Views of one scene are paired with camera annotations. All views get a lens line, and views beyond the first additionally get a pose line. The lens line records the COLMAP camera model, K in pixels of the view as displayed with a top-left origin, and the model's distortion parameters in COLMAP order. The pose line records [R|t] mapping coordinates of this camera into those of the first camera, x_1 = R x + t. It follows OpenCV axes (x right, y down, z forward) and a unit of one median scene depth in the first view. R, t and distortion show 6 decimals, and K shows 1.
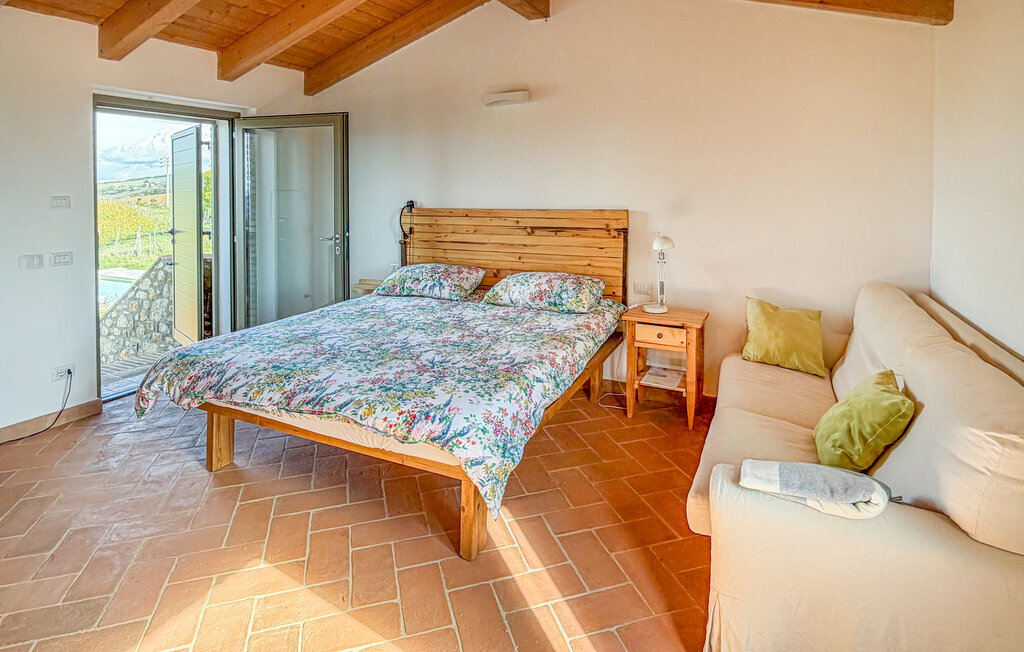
lens RADIAL K [[1326.6, 0, 511.8], [0, 1326.6, 326.3], [0, 0, 1]] dist [-0.016088, 0.000000]
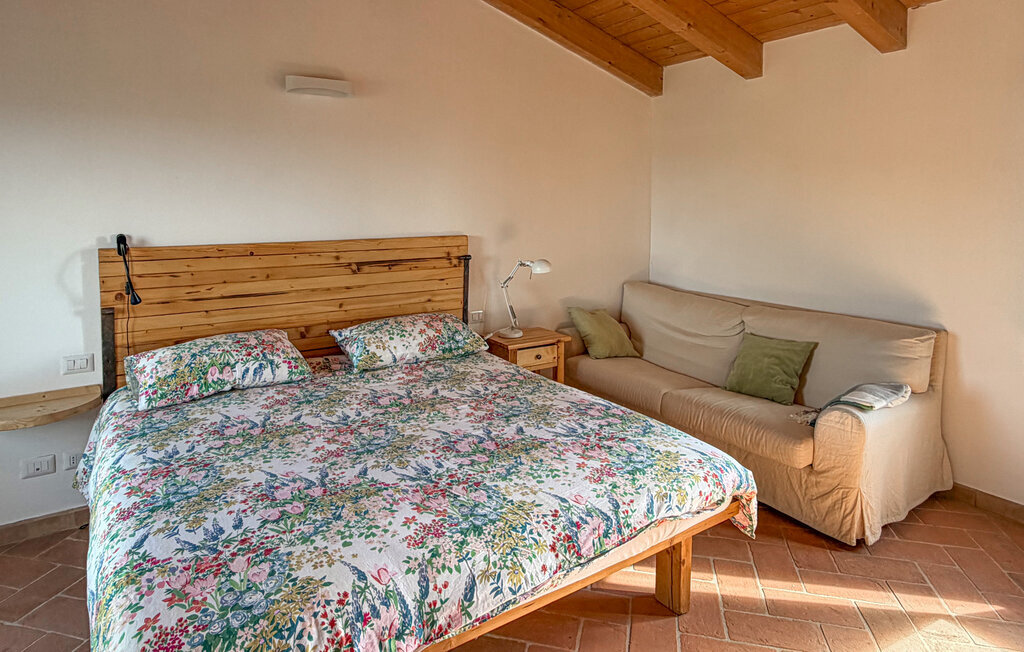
lens RADIAL K [[1061.4, 0, 512.0], [0, 1061.4, 325.3], [0, 0, 1]] dist [-0.000018, 0.000000]
pose [[-0.168938, -0.122085, 0.978036, -0.606825], [0.084484, 0.986853, 0.137778, -0.116804], [-0.981999, 0.105904, -0.156403, 1.018345]]
